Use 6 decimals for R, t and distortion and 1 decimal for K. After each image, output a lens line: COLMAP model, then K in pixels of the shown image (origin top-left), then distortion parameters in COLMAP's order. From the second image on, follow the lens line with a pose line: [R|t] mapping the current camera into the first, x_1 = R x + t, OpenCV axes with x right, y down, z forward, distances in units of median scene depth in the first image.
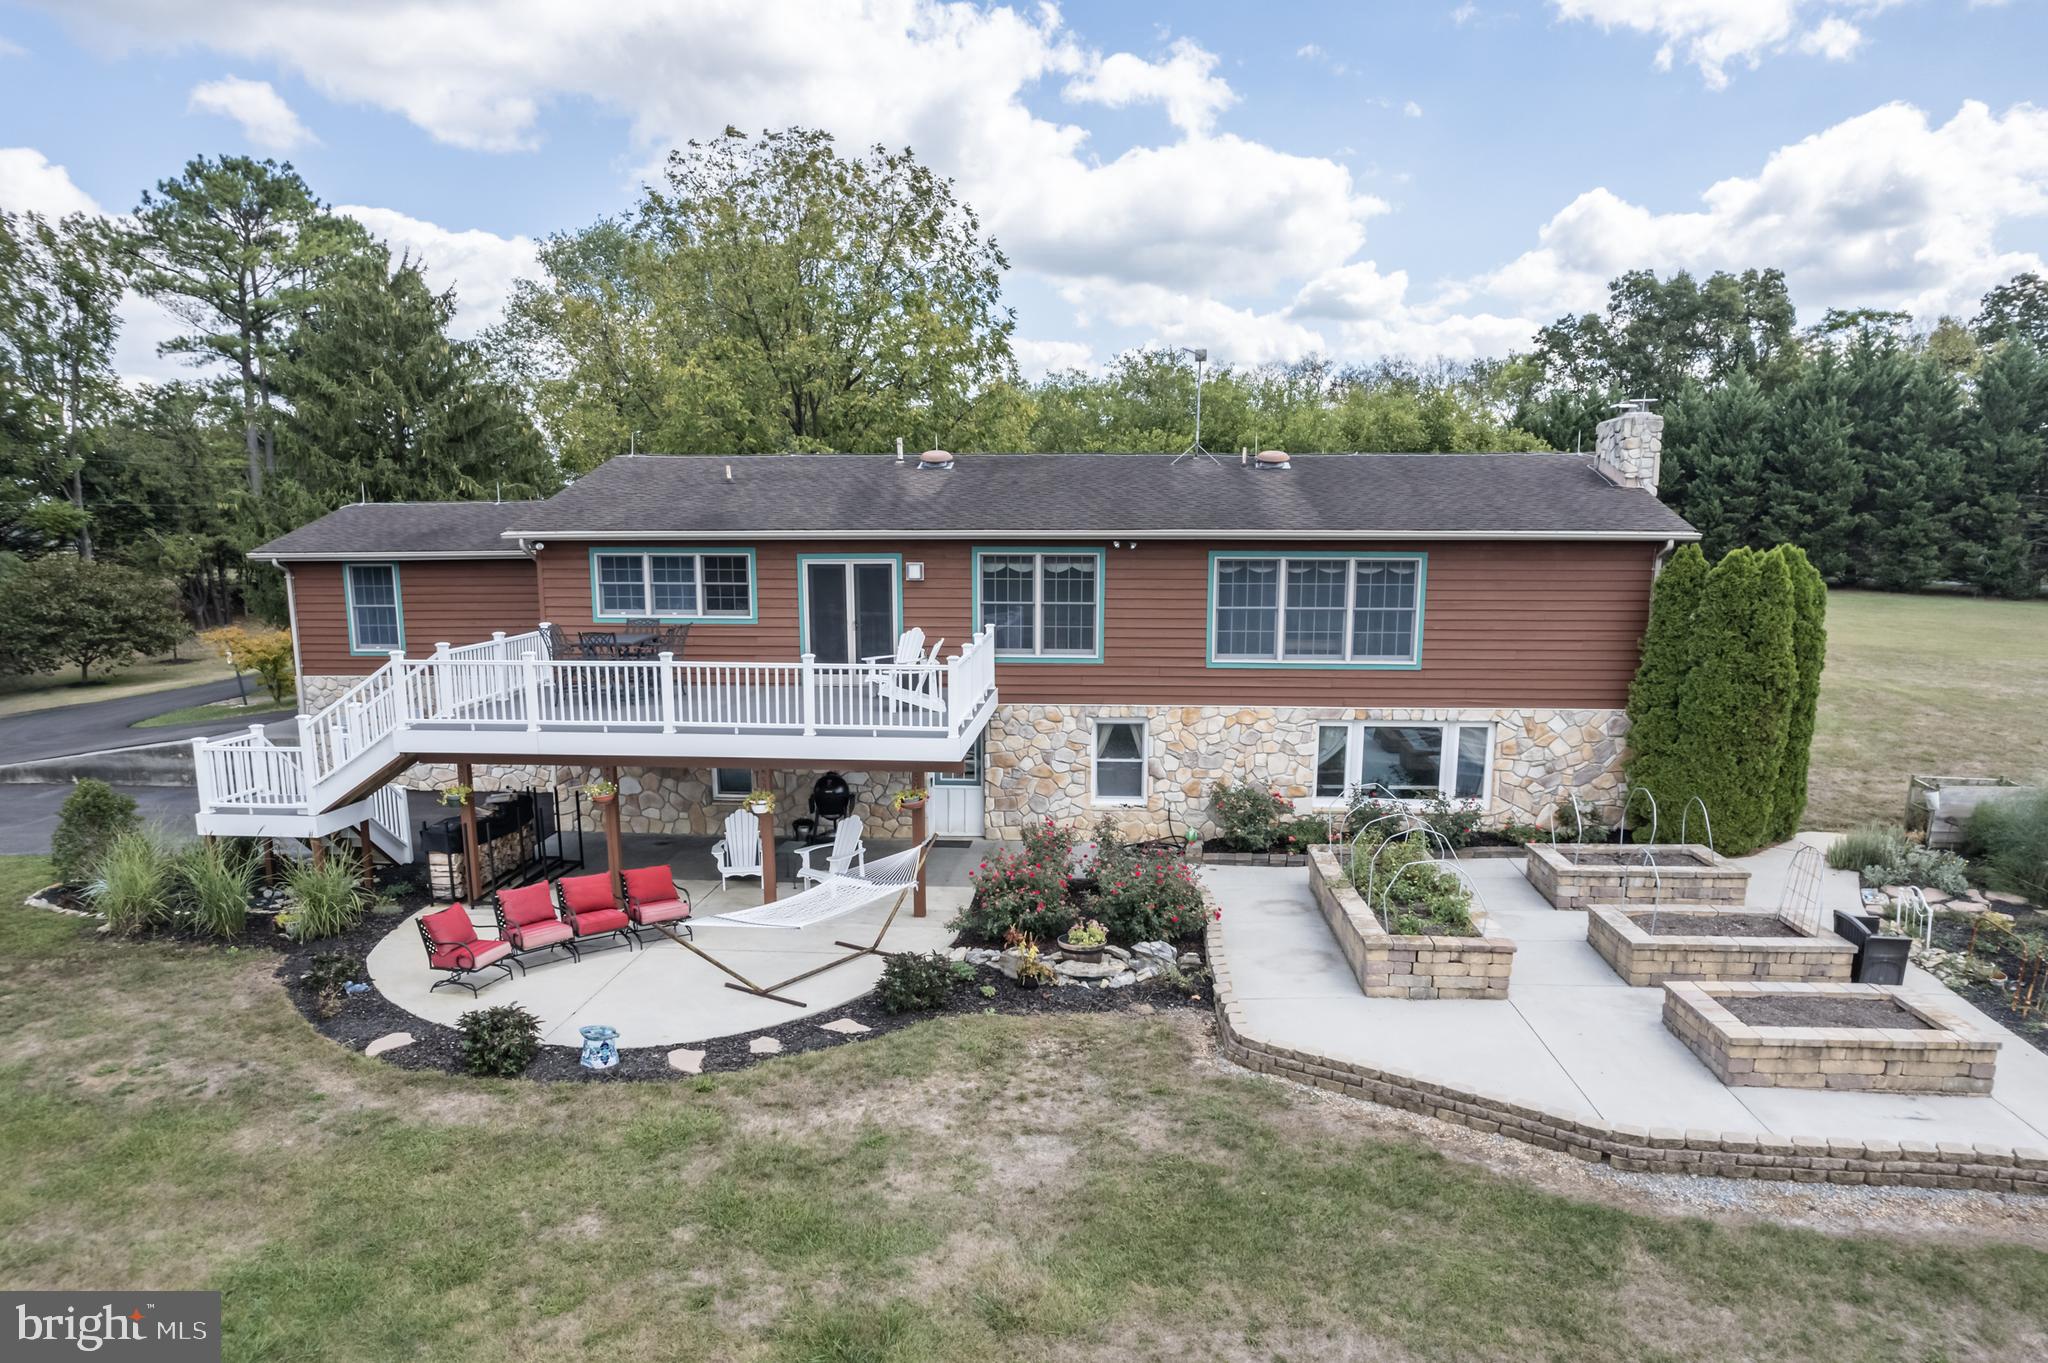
lens RADIAL K [[1350.3, 0, 1030.5], [0, 1350.3, 792.4], [0, 0, 1]] dist [-0.073379, 0.063100]
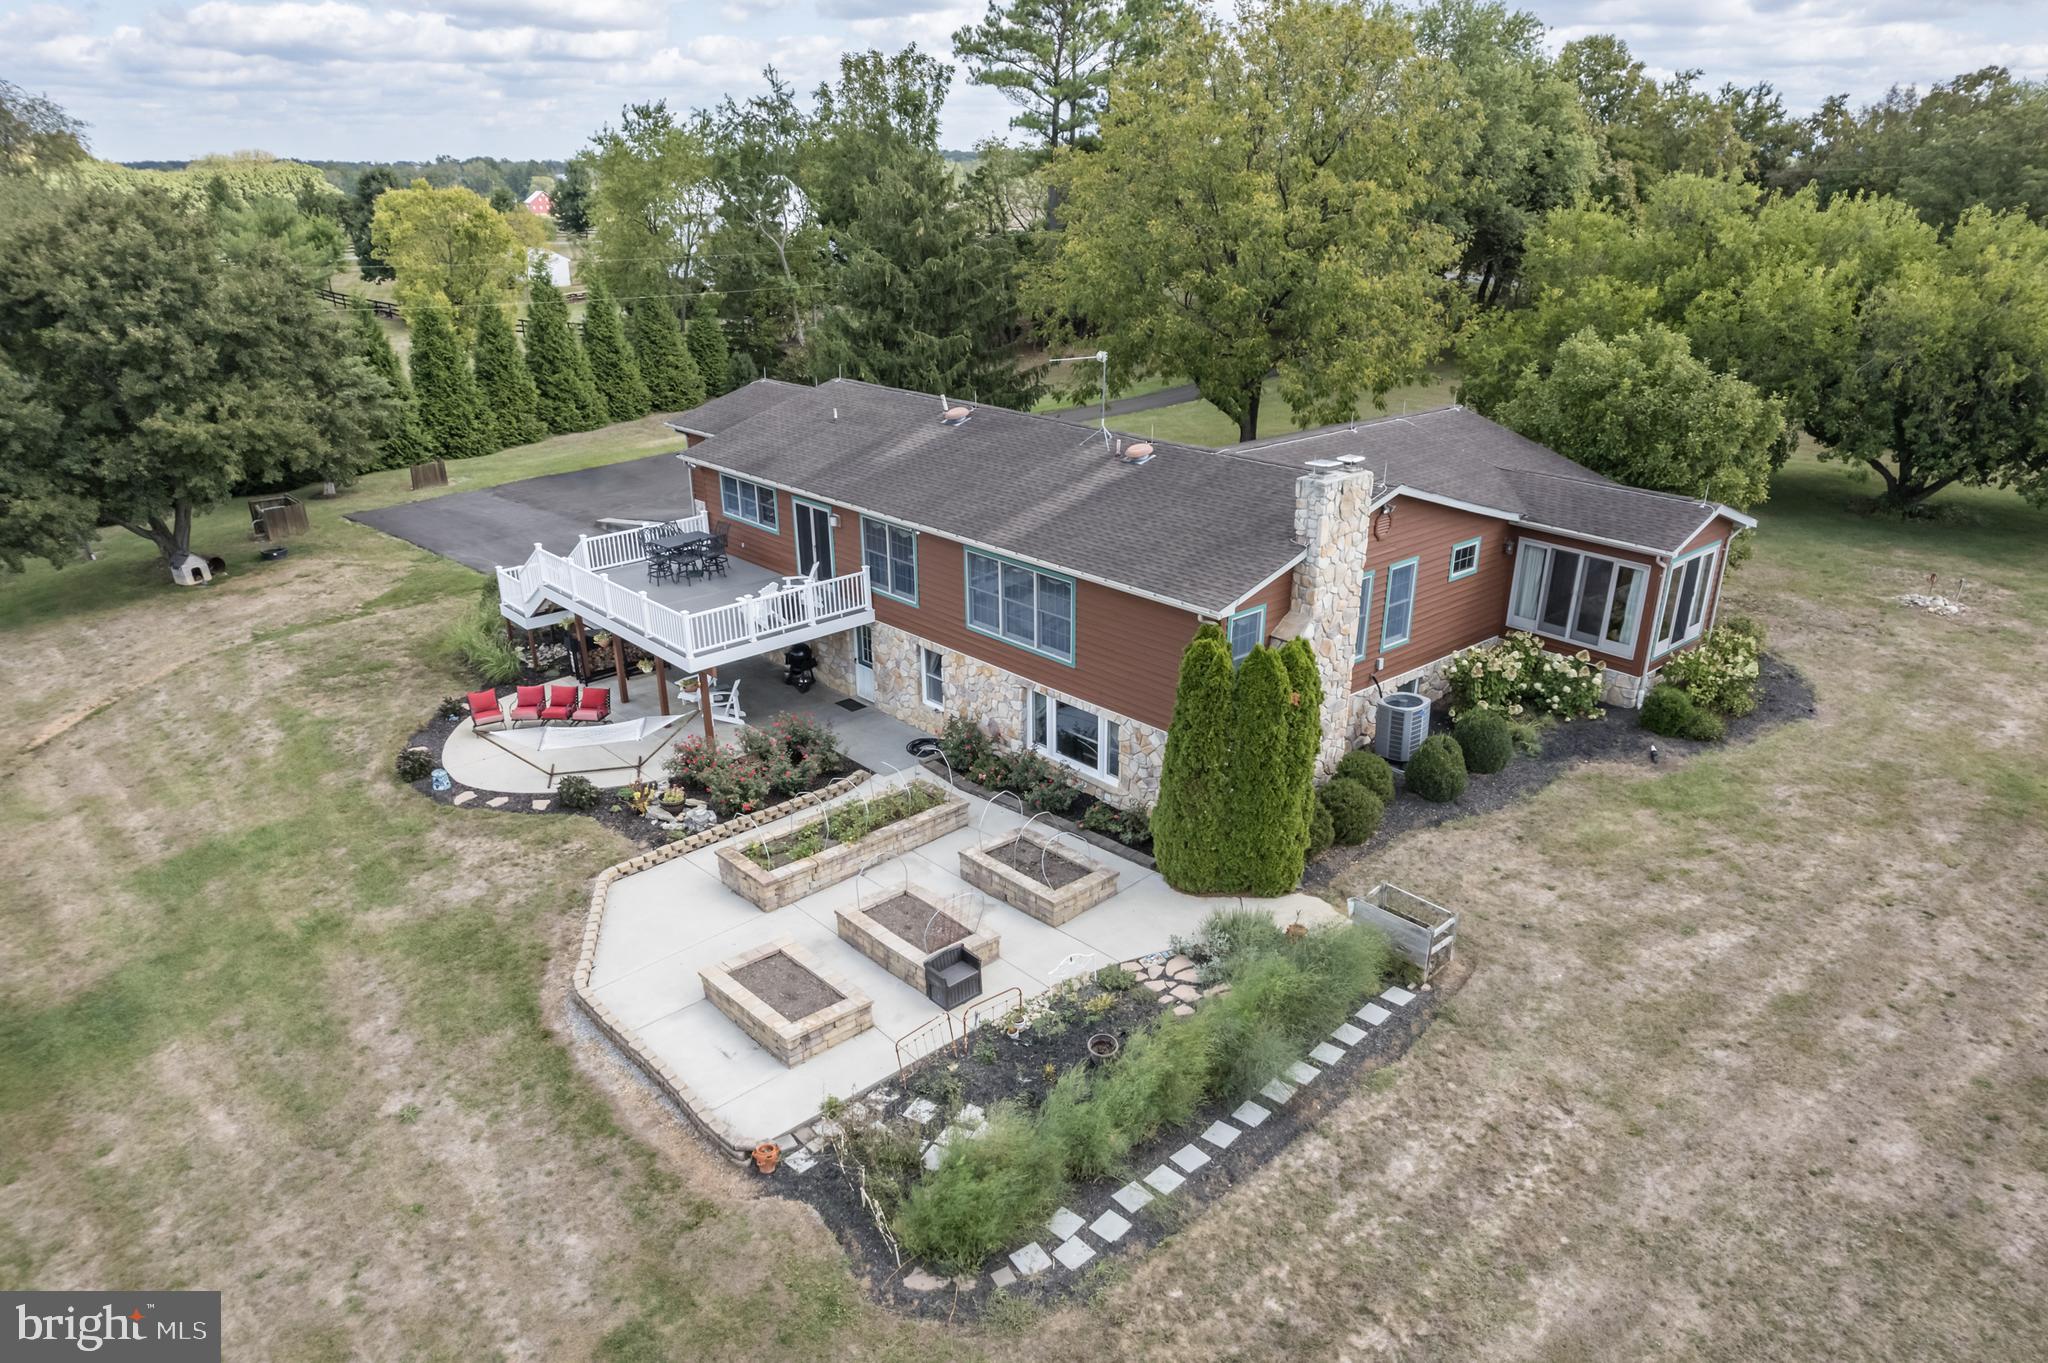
lens RADIAL K [[1350.3, 0, 1030.5], [0, 1350.3, 792.4], [0, 0, 1]] dist [-0.073379, 0.063100]
pose [[0.722420, 0.293992, -0.625842, 1.064525], [-0.131025, 0.946915, 0.293572, -0.339808], [0.678927, -0.130081, 0.722591, 0.050742]]
